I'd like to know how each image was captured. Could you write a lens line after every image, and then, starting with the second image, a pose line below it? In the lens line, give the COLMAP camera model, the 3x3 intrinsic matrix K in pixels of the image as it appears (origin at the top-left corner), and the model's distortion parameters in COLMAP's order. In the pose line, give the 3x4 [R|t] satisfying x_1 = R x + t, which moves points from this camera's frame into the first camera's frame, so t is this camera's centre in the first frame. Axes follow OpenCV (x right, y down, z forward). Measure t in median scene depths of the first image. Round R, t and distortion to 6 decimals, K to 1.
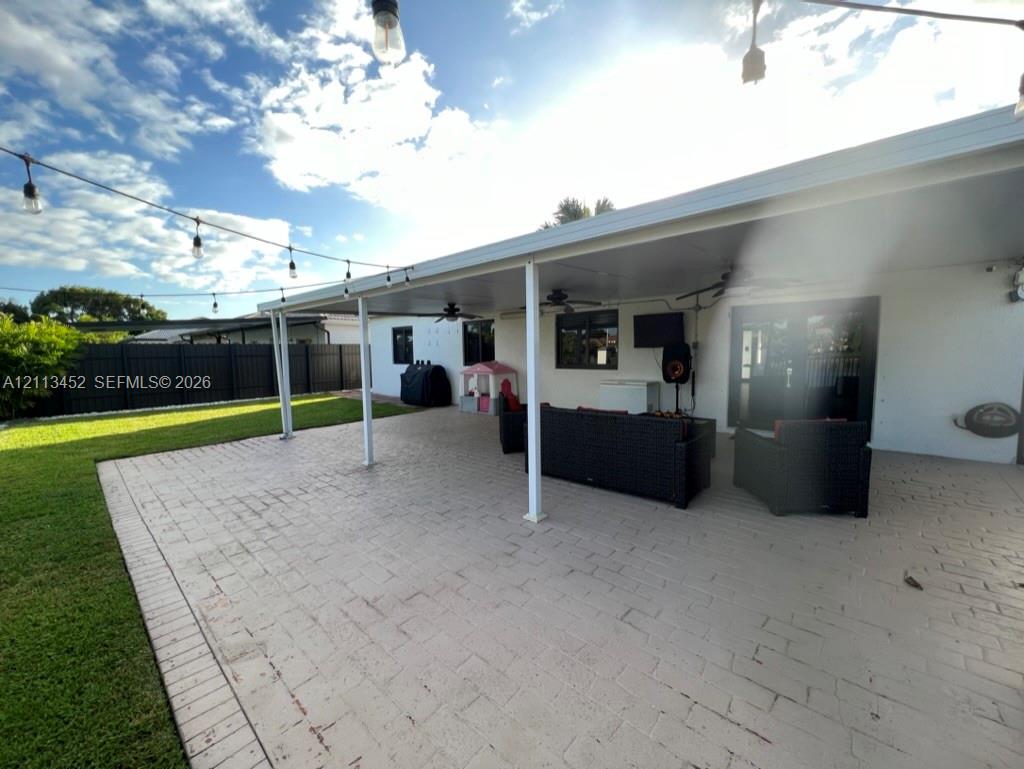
lens RADIAL K [[411.7, 0, 507.5], [0, 411.7, 387.9], [0, 0, 1]] dist [0.002130, 0.000149]
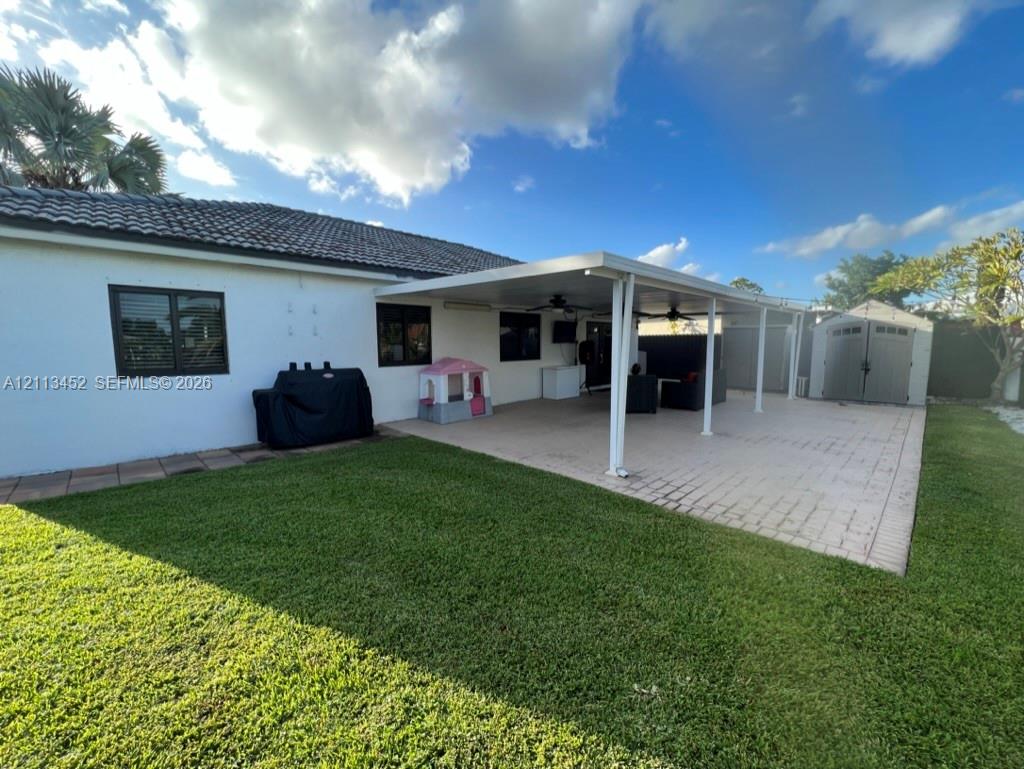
lens RADIAL K [[411.7, 0, 507.5], [0, 411.7, 387.9], [0, 0, 1]] dist [0.002130, 0.000149]
pose [[0.056464, -0.094114, 0.993959, -1.140858], [0.096739, 0.991379, 0.088374, -0.086019], [-0.993707, 0.091165, 0.065081, 1.089986]]
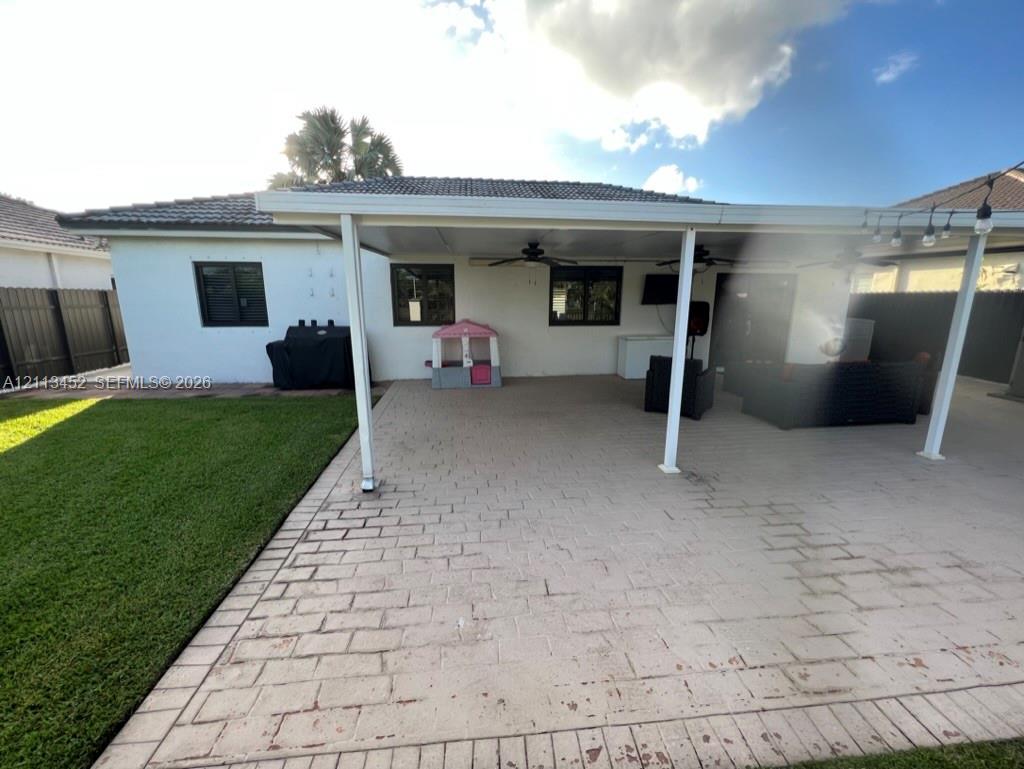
lens RADIAL K [[413.3, 0, 517.9], [0, 413.3, 379.8], [0, 0, 1]] dist [-0.007709, 0.000373]
pose [[0.666781, -0.127713, 0.734229, -0.733113], [0.056703, 0.991045, 0.120889, -0.052587], [-0.743093, -0.038974, 0.668052, 0.520973]]
